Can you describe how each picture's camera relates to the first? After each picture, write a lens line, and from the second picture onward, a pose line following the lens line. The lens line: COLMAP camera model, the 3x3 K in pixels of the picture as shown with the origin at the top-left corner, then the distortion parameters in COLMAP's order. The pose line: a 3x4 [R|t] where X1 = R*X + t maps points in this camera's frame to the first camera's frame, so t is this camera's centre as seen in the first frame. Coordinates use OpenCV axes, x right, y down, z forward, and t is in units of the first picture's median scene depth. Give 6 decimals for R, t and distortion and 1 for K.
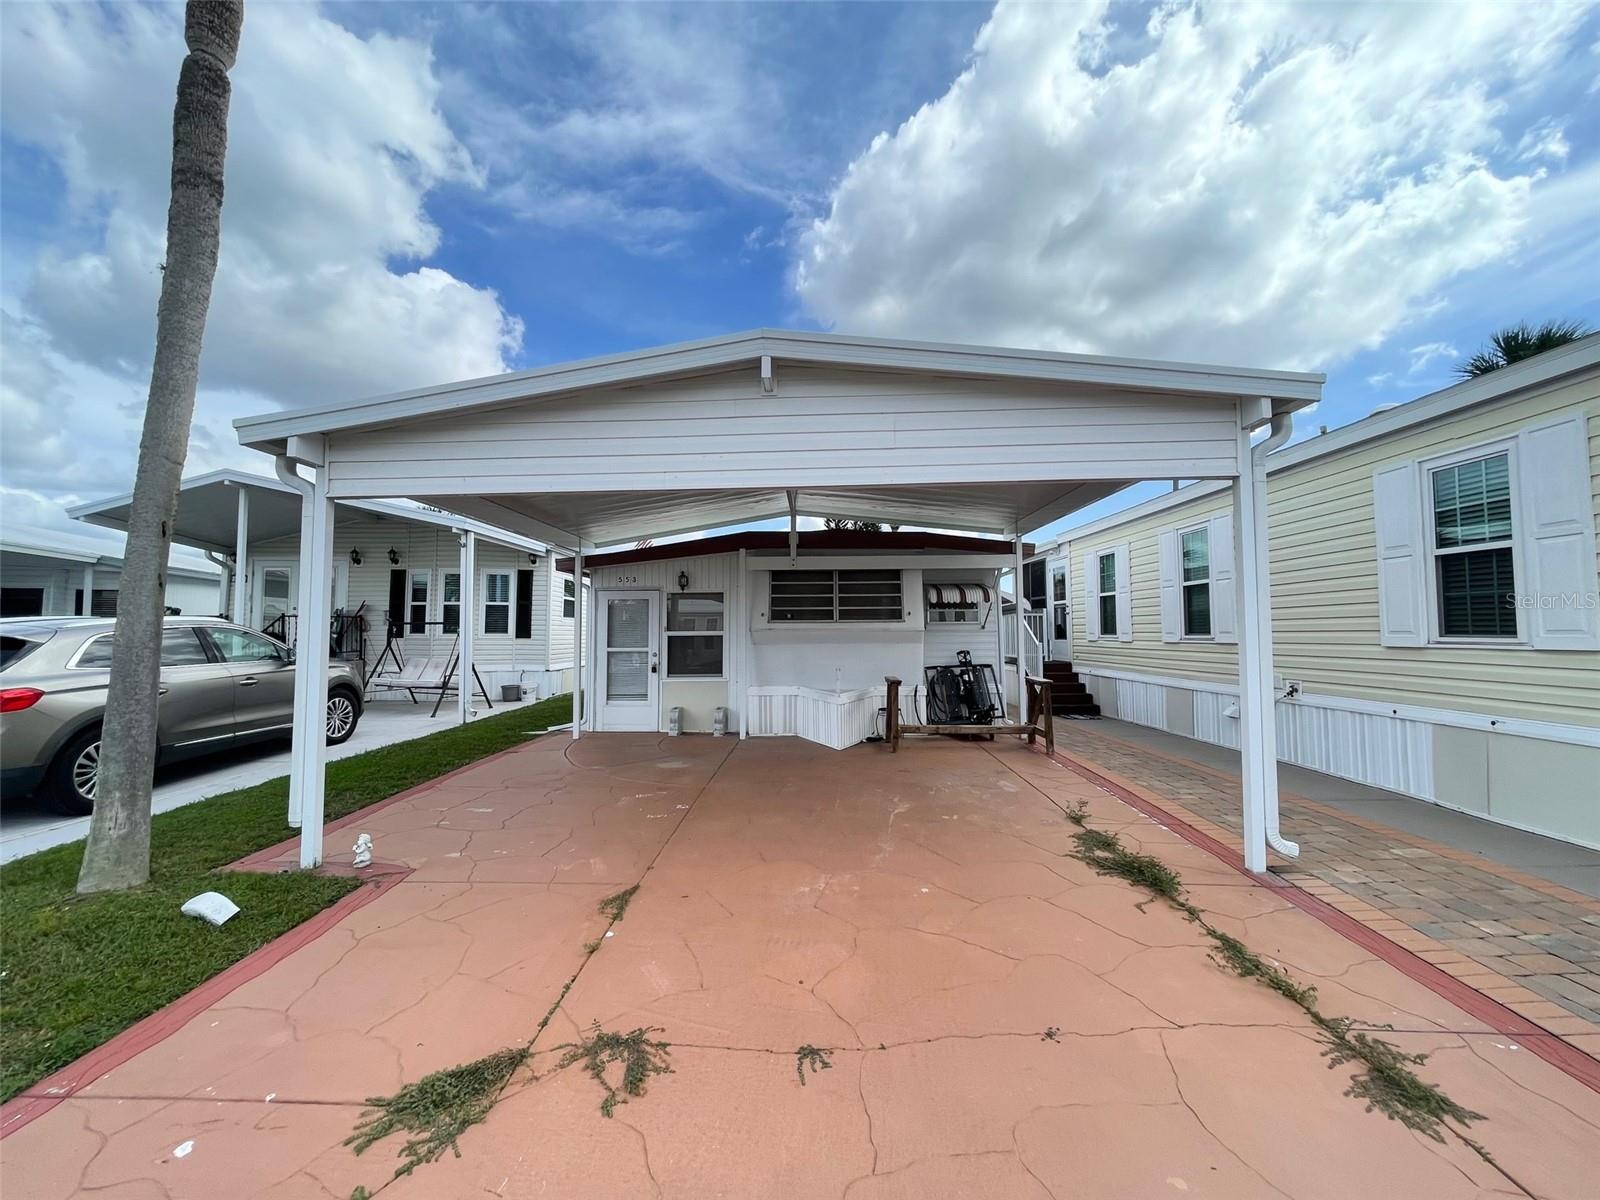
lens RADIAL K [[646.9, 0, 795.4], [0, 646.9, 599.2], [0, 0, 1]] dist [-0.003036, -0.000068]
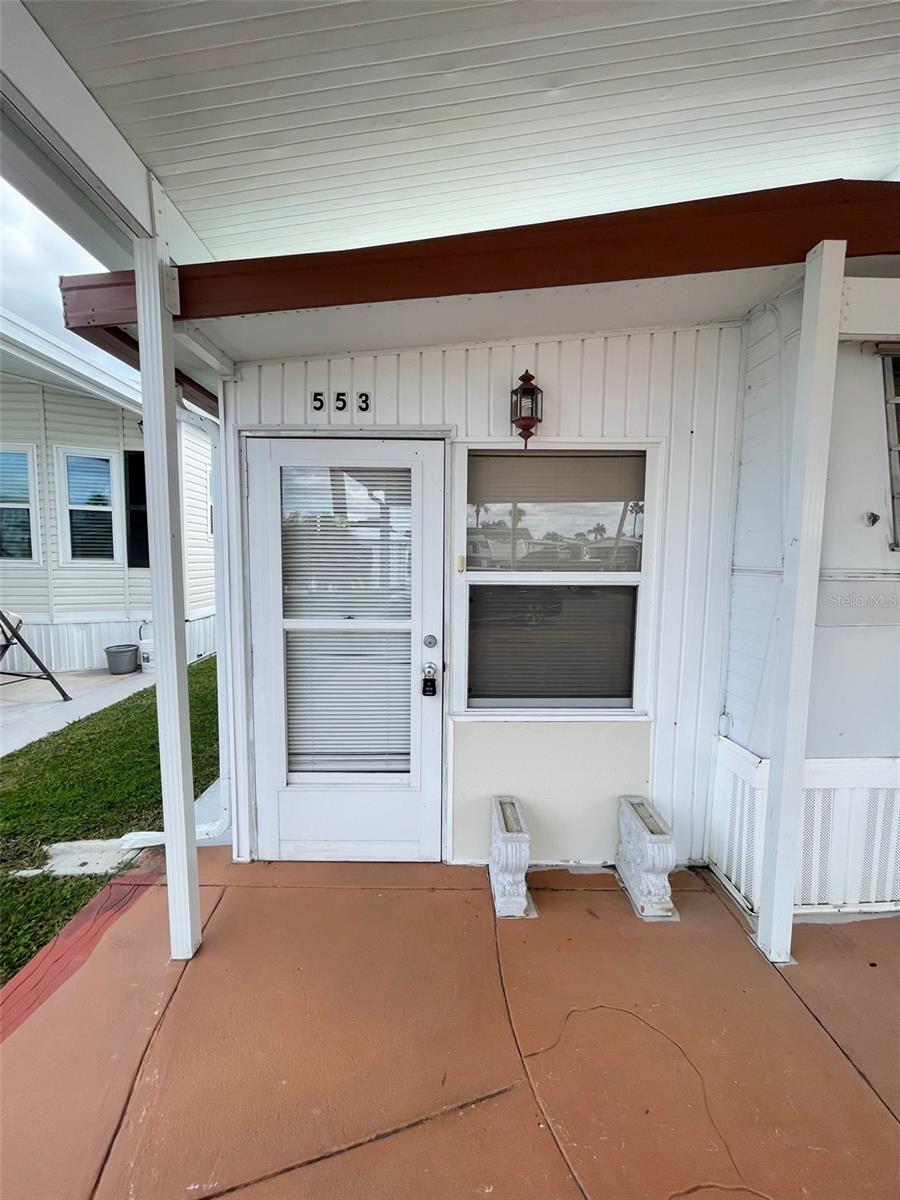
lens RADIAL K [[485.1, 0, 450.3], [0, 485.1, 602.1], [0, 0, 1]] dist [-0.003036, -0.000068]
pose [[0.998815, 0.004691, 0.048451, -0.218974], [-0.012045, 0.988211, 0.152623, 0.028229], [-0.047164, -0.153026, 0.987096, 0.758117]]
